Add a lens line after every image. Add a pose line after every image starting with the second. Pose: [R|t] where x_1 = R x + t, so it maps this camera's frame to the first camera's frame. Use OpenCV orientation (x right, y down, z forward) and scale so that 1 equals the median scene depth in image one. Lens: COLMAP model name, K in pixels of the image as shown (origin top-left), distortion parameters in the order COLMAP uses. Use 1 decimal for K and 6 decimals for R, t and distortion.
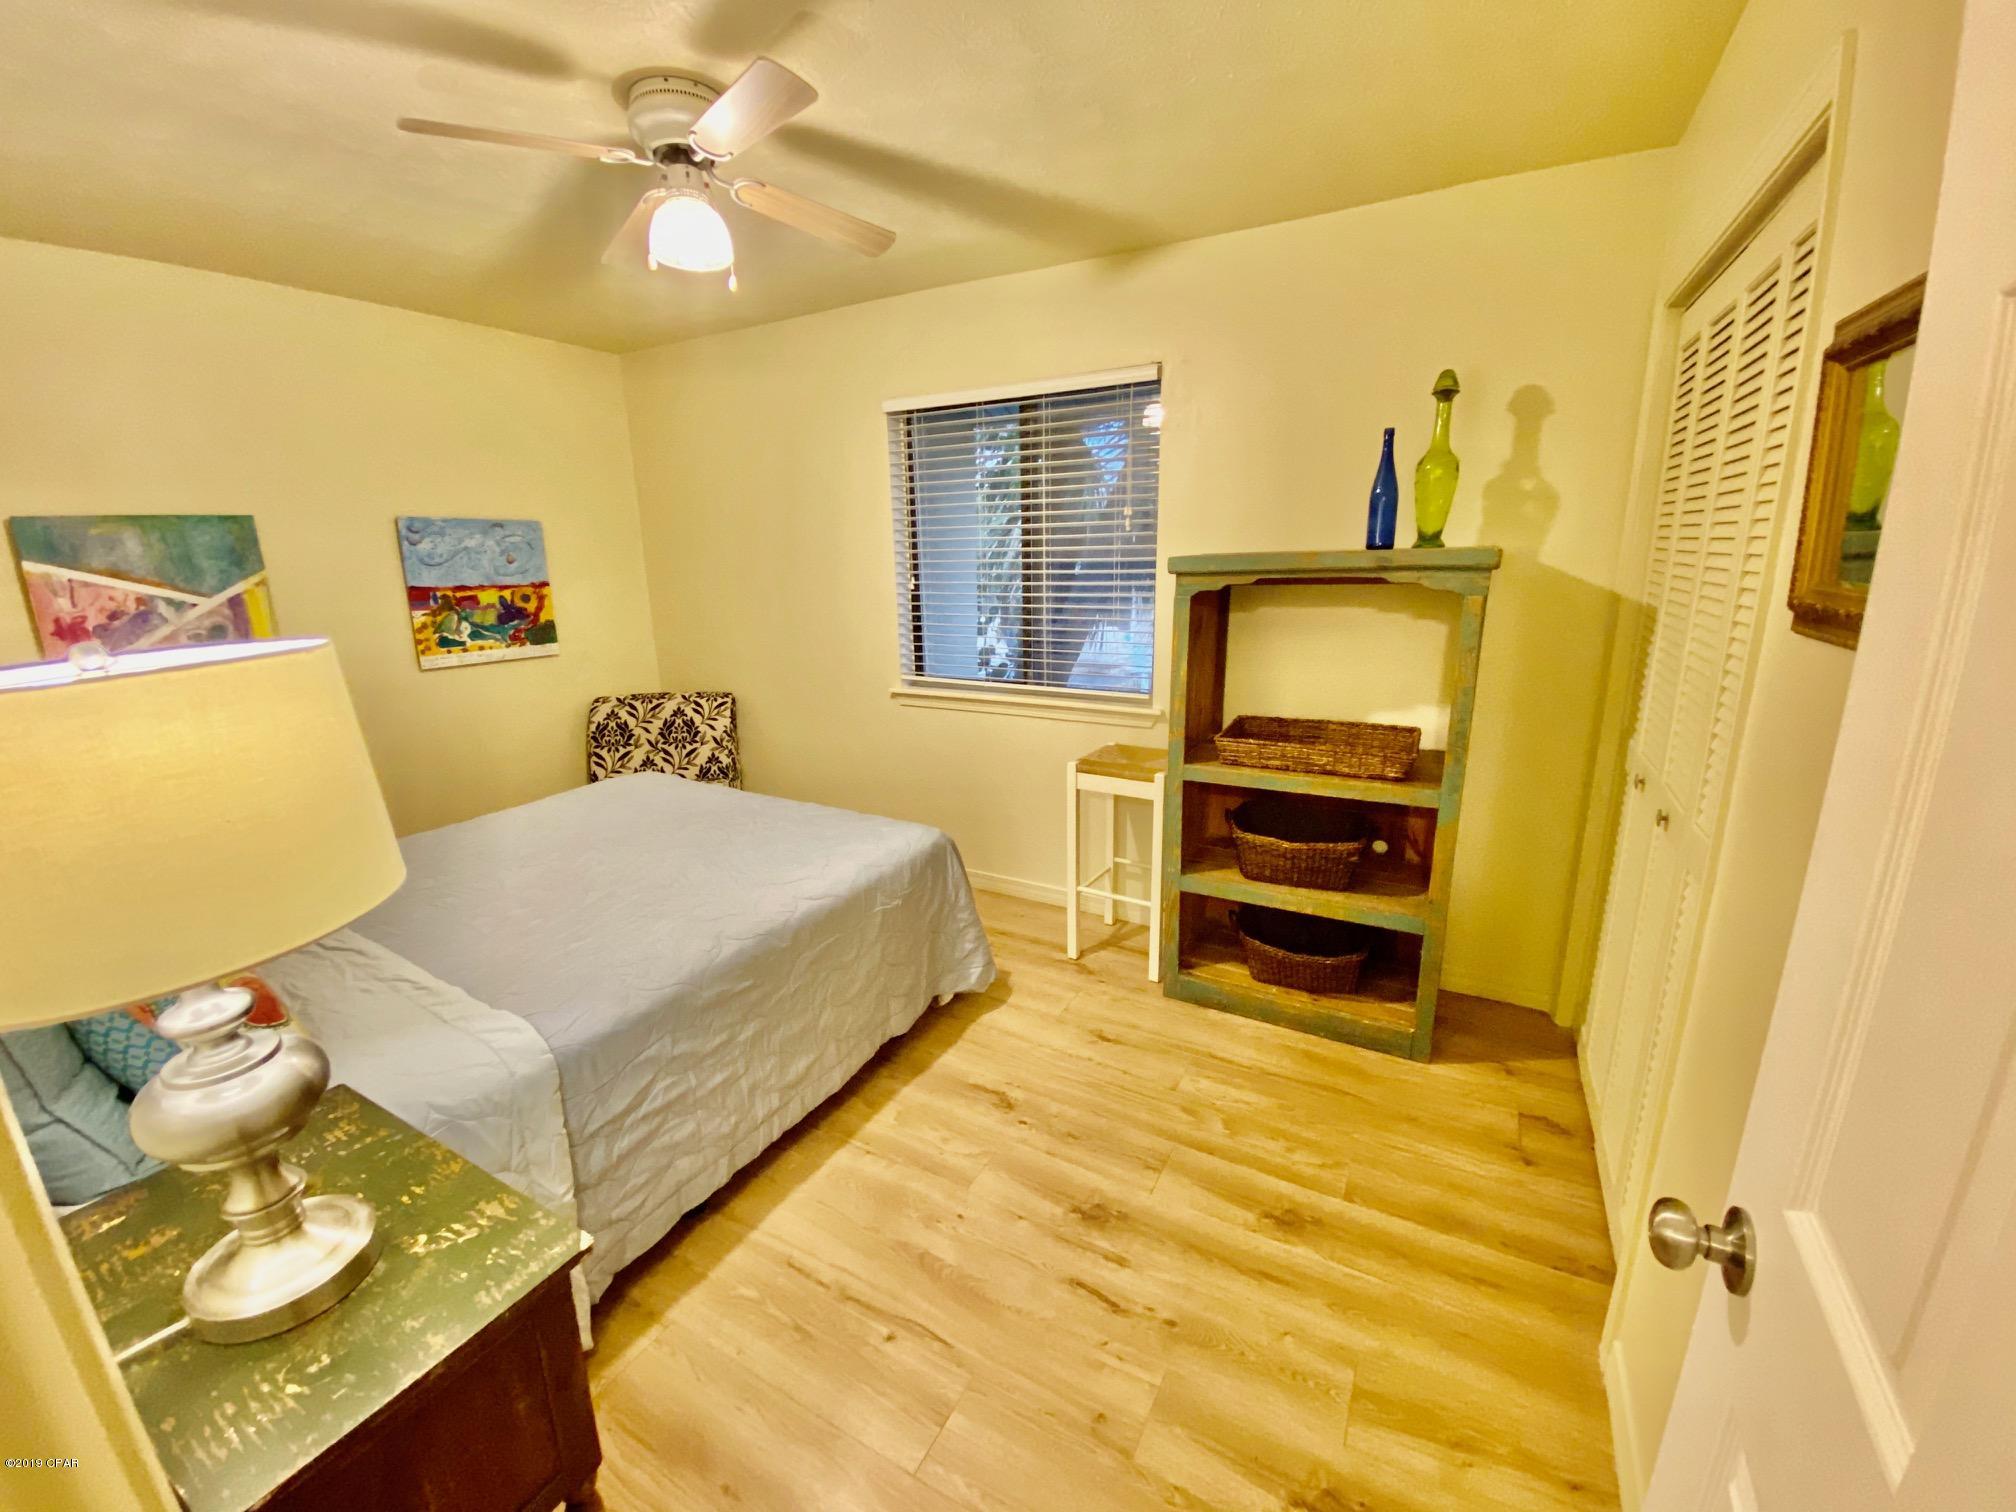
lens RADIAL K [[813.1, 0, 1000.4], [0, 813.1, 760.0], [0, 0, 1]] dist [0.025896, -0.023676]
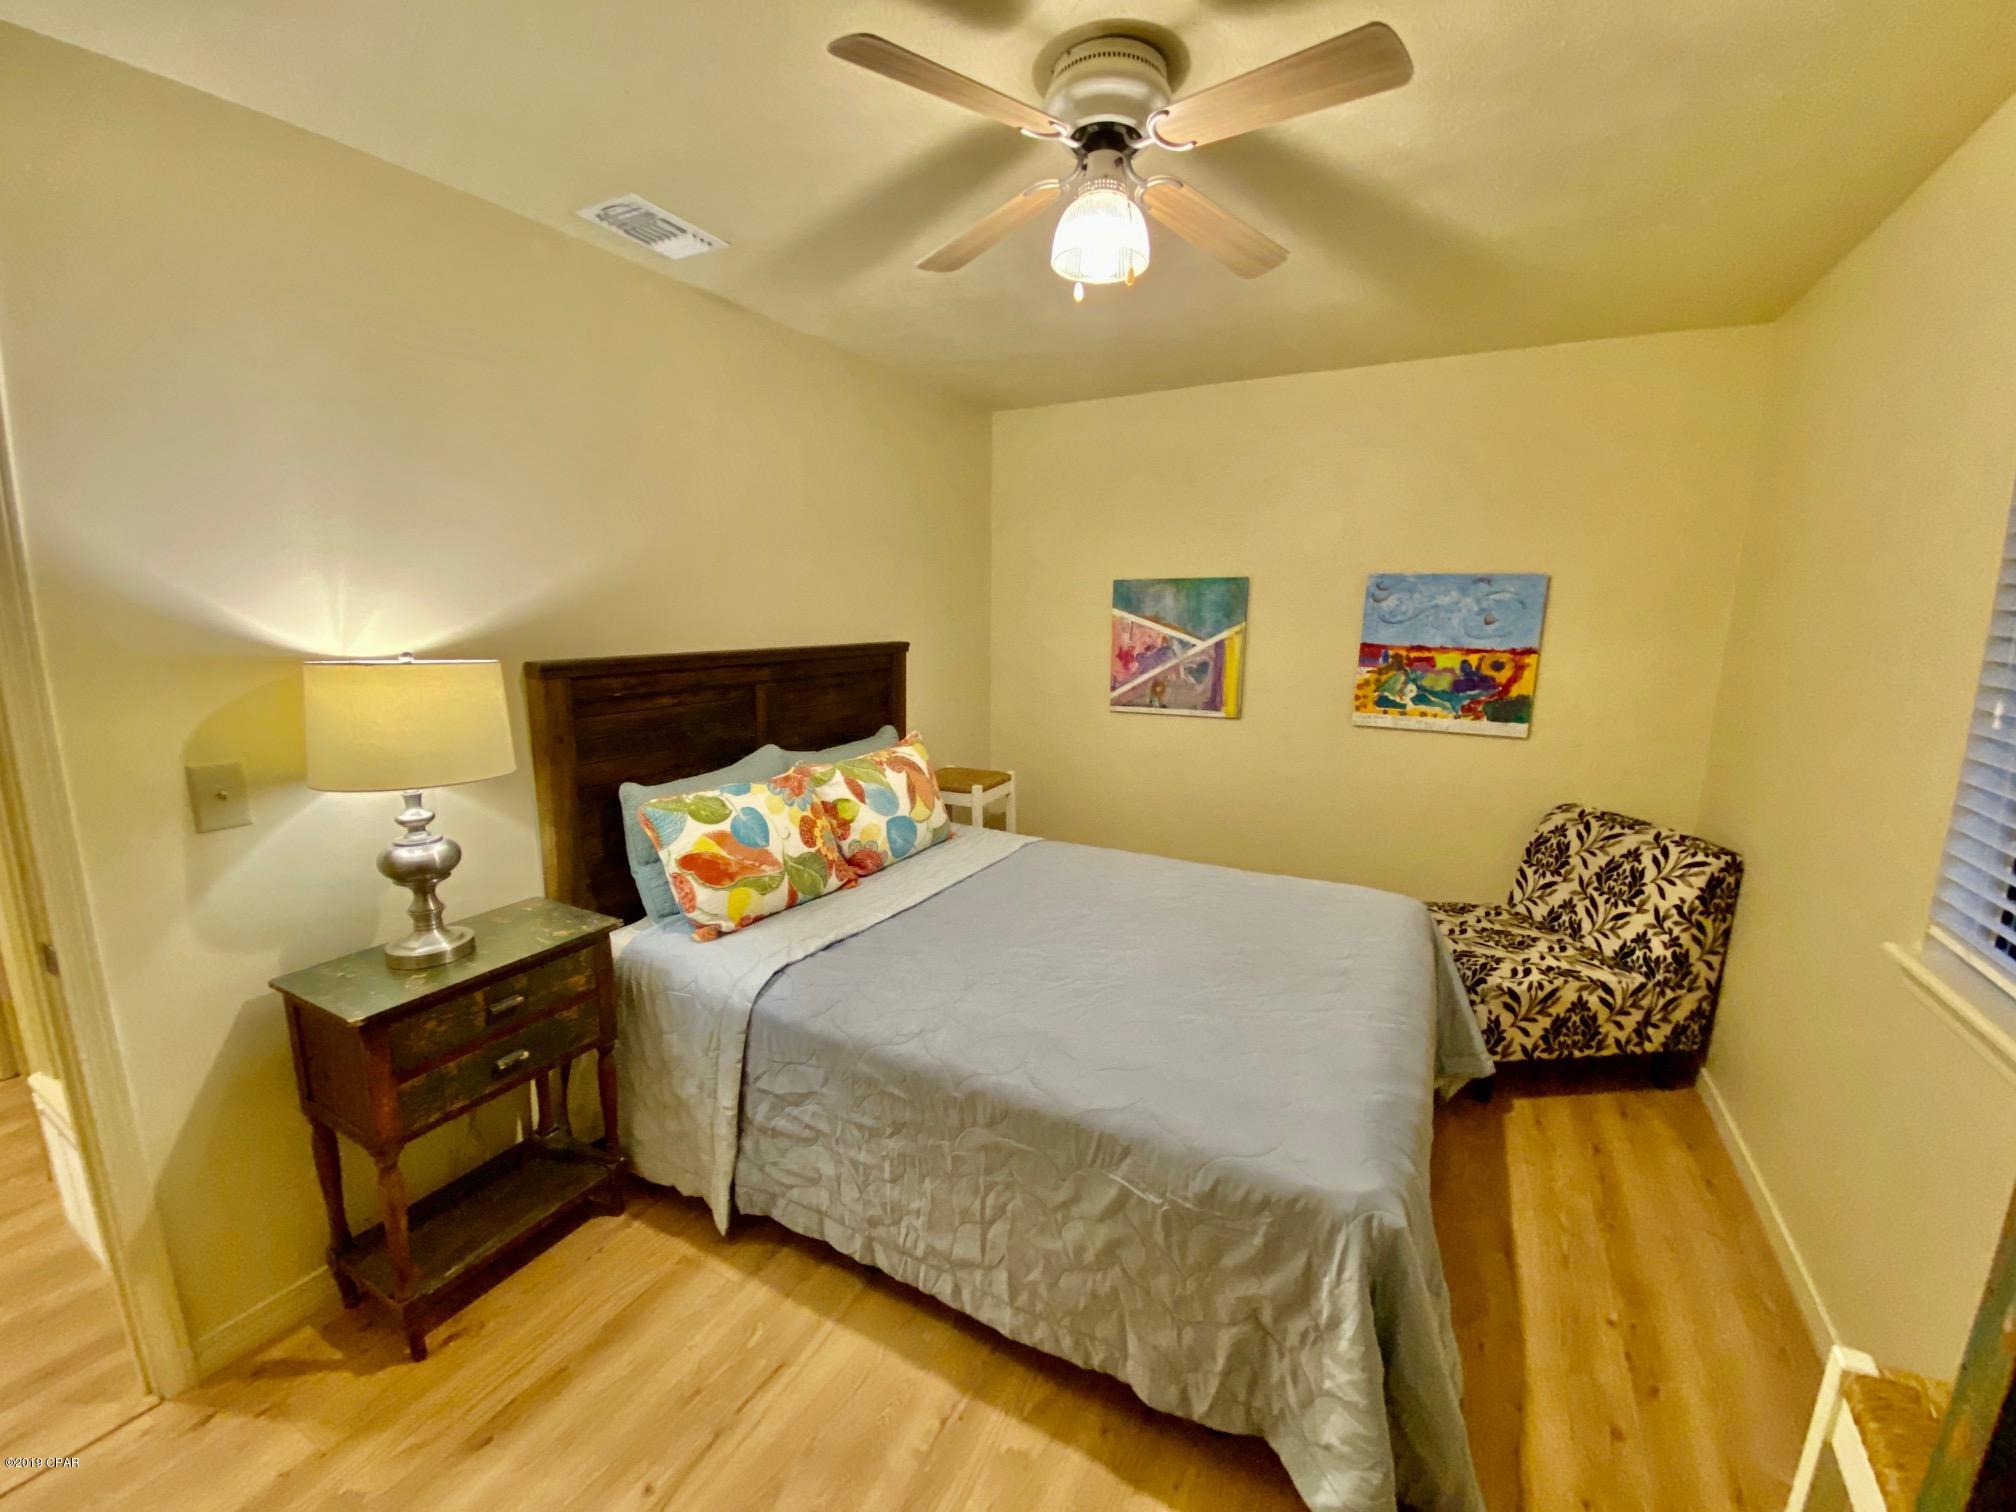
lens RADIAL K [[813.1, 0, 1000.4], [0, 813.1, 760.0], [0, 0, 1]] dist [0.025896, -0.023676]
pose [[0.016525, 0.201429, -0.979364, 0.269564], [-0.256305, 0.947623, 0.190576, -0.147124], [0.966455, 0.247867, 0.067287, 0.518103]]
